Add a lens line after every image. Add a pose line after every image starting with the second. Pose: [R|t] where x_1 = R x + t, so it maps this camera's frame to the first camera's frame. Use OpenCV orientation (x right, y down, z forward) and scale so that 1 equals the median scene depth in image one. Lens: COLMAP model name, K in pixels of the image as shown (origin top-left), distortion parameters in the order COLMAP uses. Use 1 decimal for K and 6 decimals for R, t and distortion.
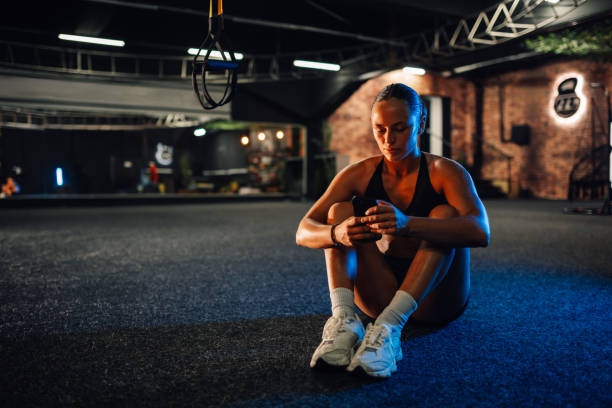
lens RADIAL K [[584.3, 0, 300.9], [0, 584.3, 211.0], [0, 0, 1]] dist [-0.033167, 0.000000]
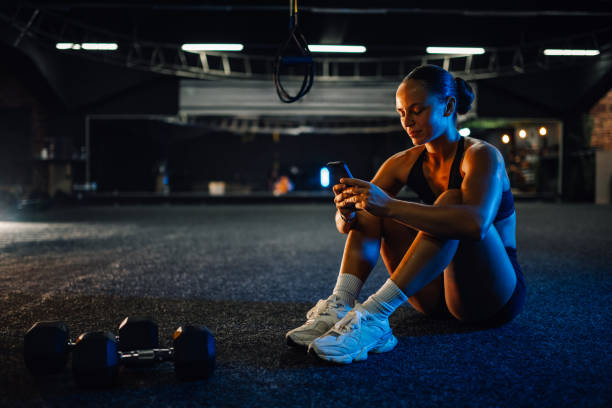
lens RADIAL K [[584.3, 0, 302.0], [0, 584.3, 200.0], [0, 0, 1]] dist [-0.033167, 0.000000]
pose [[0.892377, 0.014122, -0.451070, 0.073759], [-0.023302, 0.999619, -0.014804, 0.003711], [0.450689, 0.023721, 0.892366, 0.012087]]
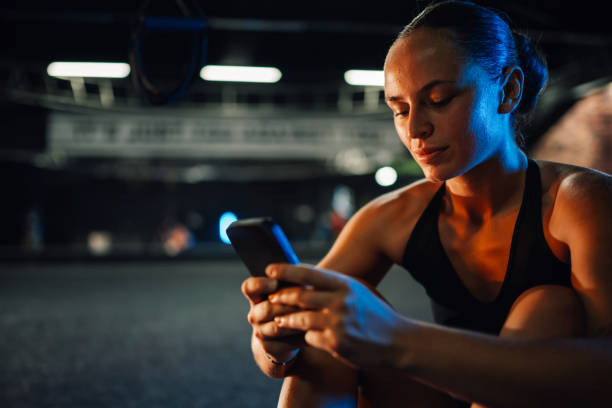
lens RADIAL K [[653.0, 0, 263.0], [0, 653.0, 221.8], [0, 0, 1]] dist [-0.043016, 0.000000]
pose [[0.929479, -0.011706, -0.368690, 0.036808], [-0.012596, 0.997906, -0.063439, -0.004531], [0.368661, 0.063609, 0.927385, 0.094212]]
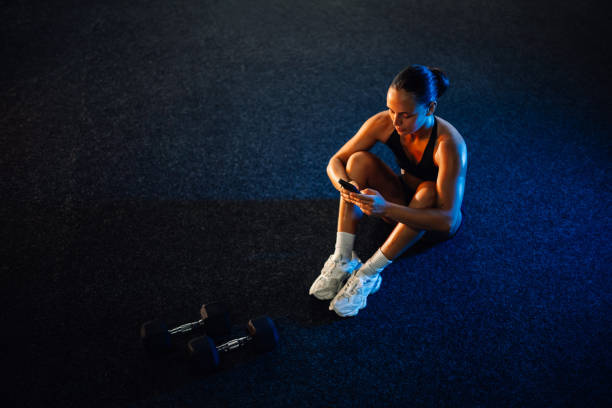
lens RADIAL K [[584.3, 0, 303.8], [0, 584.3, 203.4], [0, 0, 1]] dist [-0.033167, 0.000000]
pose [[0.963962, 0.164842, -0.208818, 0.040848], [-0.017953, 0.823425, 0.567140, -0.113235], [0.265434, -0.542953, 0.796710, -0.011075]]
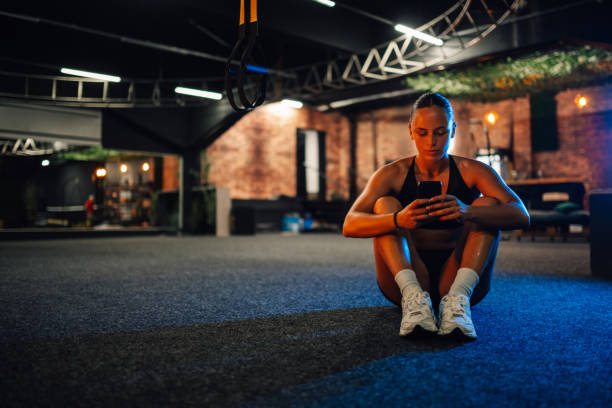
lens RADIAL K [[619.6, 0, 312.1], [0, 619.6, 196.8], [0, 0, 1]] dist [-0.023483, 0.000000]
pose [[0.965021, 0.006186, 0.262099, -0.068147], [0.017492, 0.995975, -0.087912, 0.015390], [-0.261588, 0.089421, 0.961028, -0.016062]]
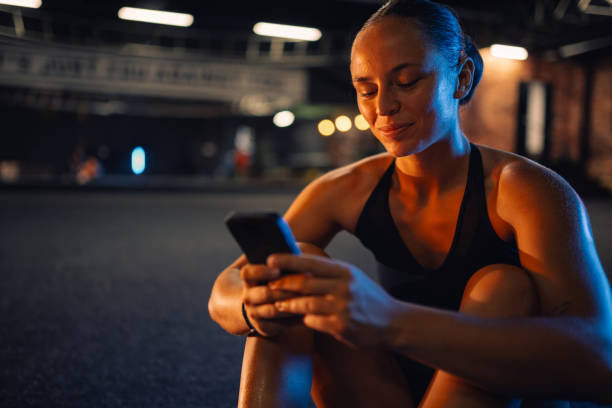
lens RADIAL K [[584.3, 0, 297.4], [0, 584.3, 213.0], [0, 0, 1]] dist [-0.033167, 0.000000]
pose [[0.986839, 0.041796, -0.156214, 0.026083], [-0.038081, 0.998918, 0.026700, -0.009675], [0.157161, -0.020400, 0.987362, 0.096845]]
